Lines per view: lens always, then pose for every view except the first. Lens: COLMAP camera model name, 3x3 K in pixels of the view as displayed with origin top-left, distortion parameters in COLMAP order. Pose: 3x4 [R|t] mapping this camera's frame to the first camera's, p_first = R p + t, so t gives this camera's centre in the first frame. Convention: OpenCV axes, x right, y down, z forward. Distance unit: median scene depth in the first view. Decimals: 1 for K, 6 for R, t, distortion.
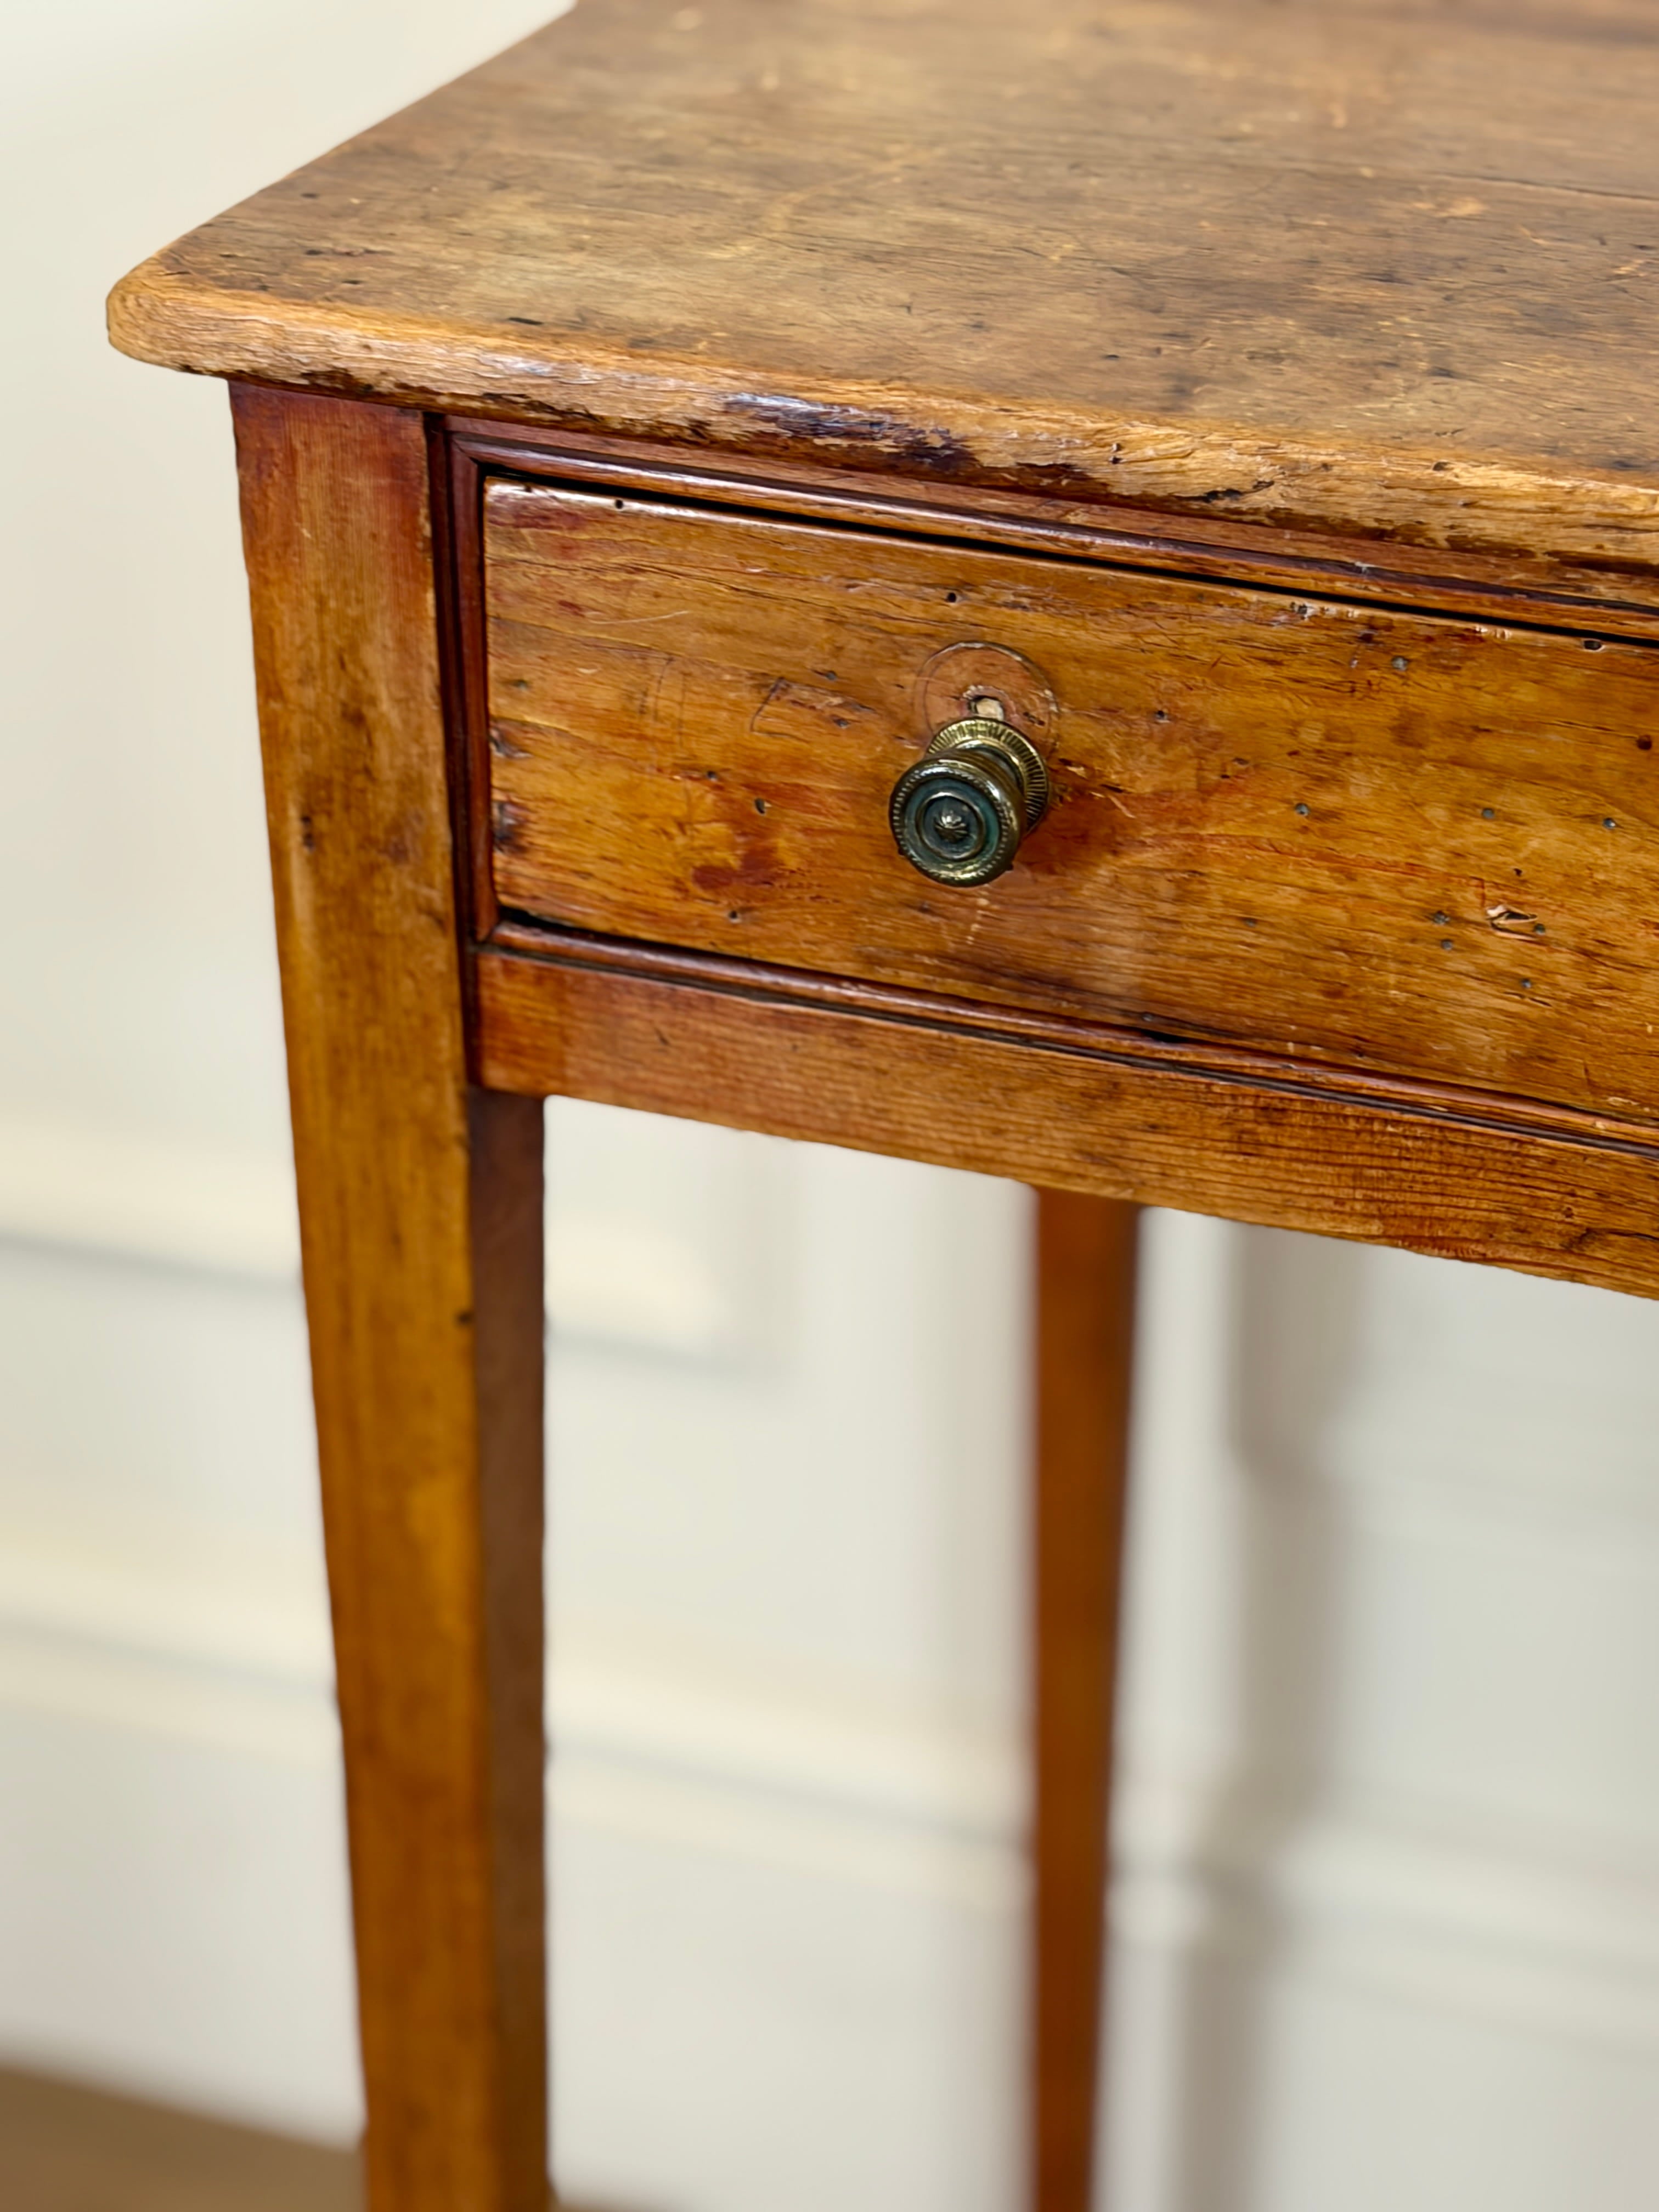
lens RADIAL K [[5361.1, 0, 800.0], [0, 5361.1, 1127.5], [0, 0, 1]] dist [0.291355, -1.344218]
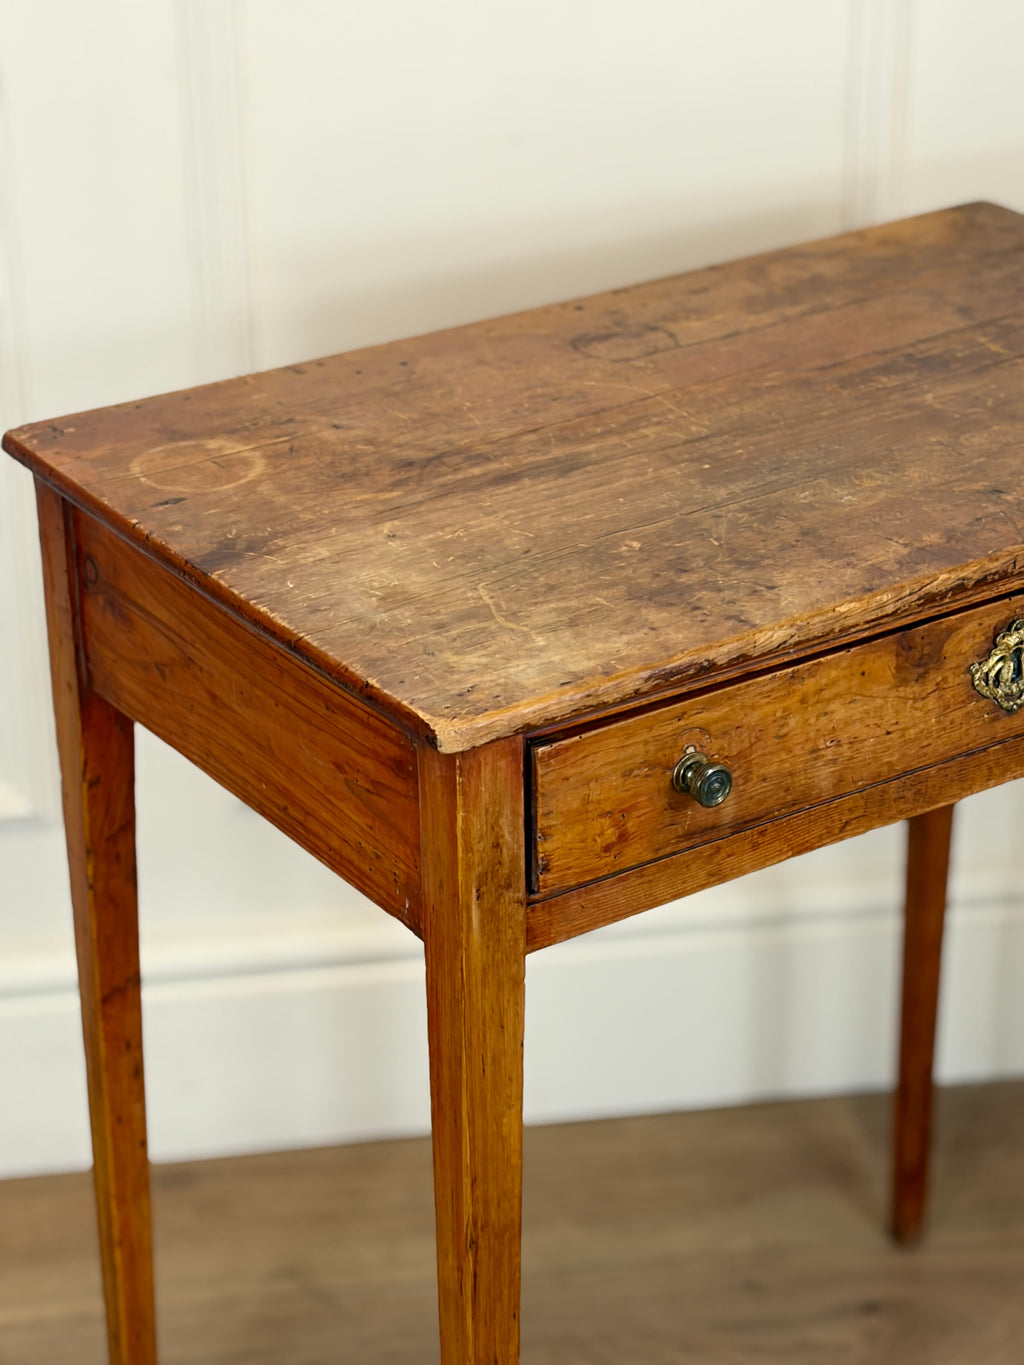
lens RADIAL K [[3276.3, 0, 512.0], [0, 3276.3, 682.5], [0, 0, 1]] dist [0.309736, -1.369946]
pose [[0.547108, -0.368899, 0.751390, -1.362530], [0.386013, 0.907695, 0.164571, -0.446665], [-0.742743, 0.200008, 0.639007, -0.090396]]
